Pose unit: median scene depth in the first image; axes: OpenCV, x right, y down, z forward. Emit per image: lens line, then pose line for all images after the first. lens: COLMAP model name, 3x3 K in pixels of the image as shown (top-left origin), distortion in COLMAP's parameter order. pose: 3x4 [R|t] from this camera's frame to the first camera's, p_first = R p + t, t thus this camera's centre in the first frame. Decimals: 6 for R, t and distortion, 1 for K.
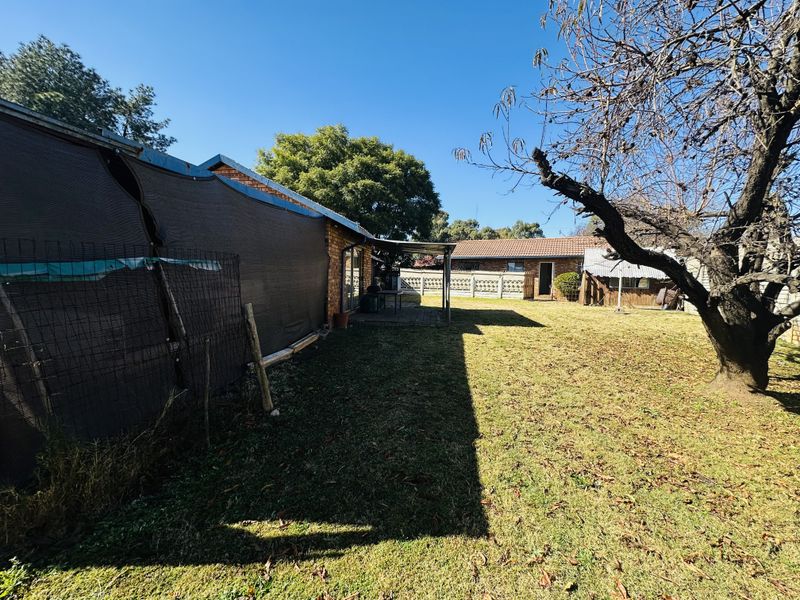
lens RADIAL K [[322.3, 0, 400.0], [0, 322.3, 300.0], [0, 0, 1]] dist [0.000842, 0.000015]
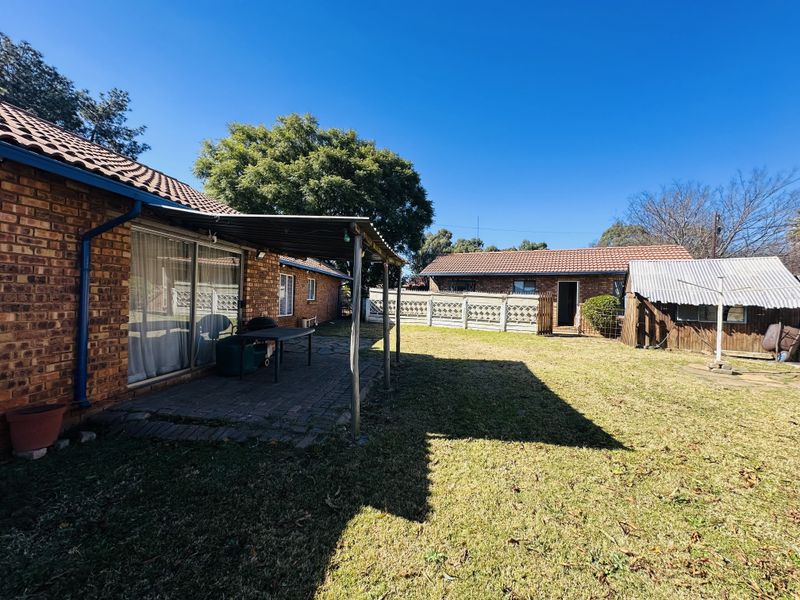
lens RADIAL K [[322.3, 0, 400.0], [0, 322.3, 300.0], [0, 0, 1]] dist [0.000842, 0.000015]
pose [[0.999768, 0.009841, -0.019177, 0.081919], [-0.011031, 0.997953, -0.062988, -0.022145], [0.018517, 0.063185, 0.997830, 0.242957]]
